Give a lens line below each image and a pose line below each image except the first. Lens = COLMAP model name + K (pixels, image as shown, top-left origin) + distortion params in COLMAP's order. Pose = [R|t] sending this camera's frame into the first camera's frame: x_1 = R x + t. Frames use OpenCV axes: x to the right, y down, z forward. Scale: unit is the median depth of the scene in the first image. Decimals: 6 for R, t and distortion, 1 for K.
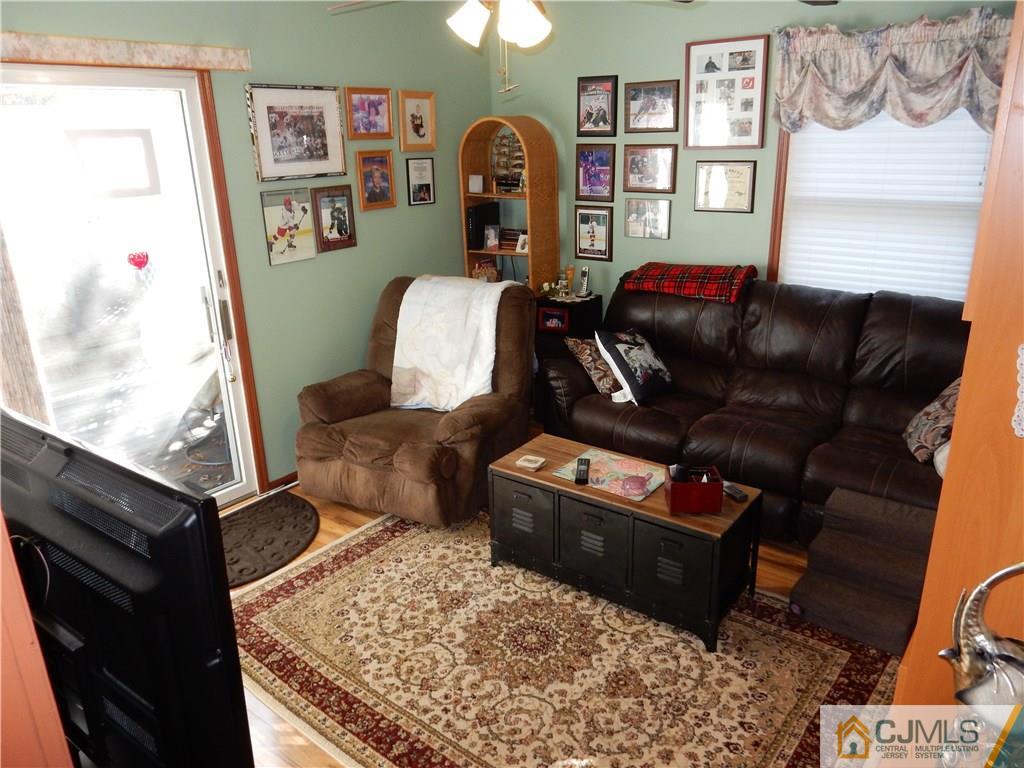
lens RADIAL K [[748.7, 0, 512.0], [0, 748.7, 384.0], [0, 0, 1]] dist [0.000522, -0.003981]
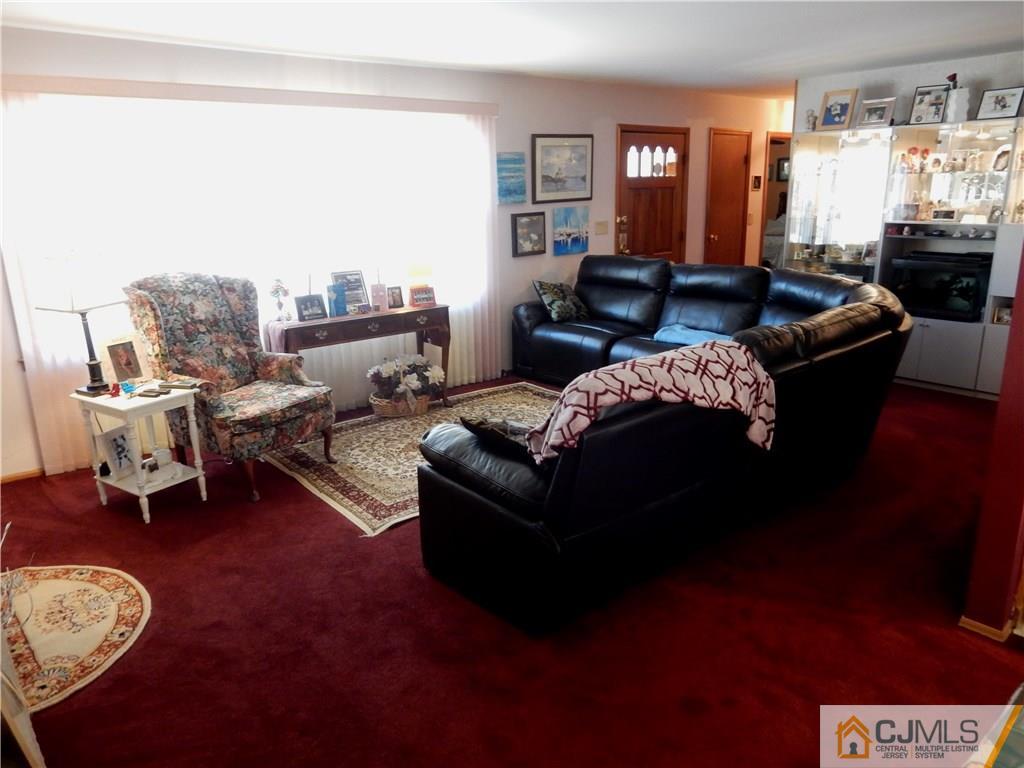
lens RADIAL K [[748.7, 0, 512.0], [0, 748.7, 384.0], [0, 0, 1]] dist [0.000522, -0.003981]
pose [[-0.204276, 0.280825, -0.937768, 1.810548], [-0.290632, 0.897376, 0.332038, -0.436557], [0.934775, 0.340373, -0.101696, 1.365893]]
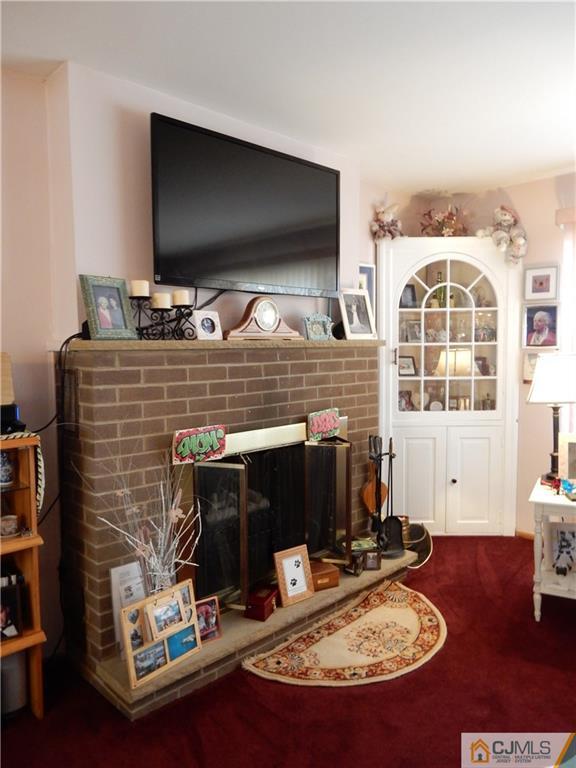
lens RADIAL K [[561.6, 0, 288.0], [0, 561.6, 384.0], [0, 0, 1]] dist [0.000522, -0.003981]
pose [[-0.991297, 0.031481, 0.127822, 0.961304], [0.077932, 0.922893, 0.377088, -0.365738], [-0.106095, 0.383768, -0.917315, 1.516922]]
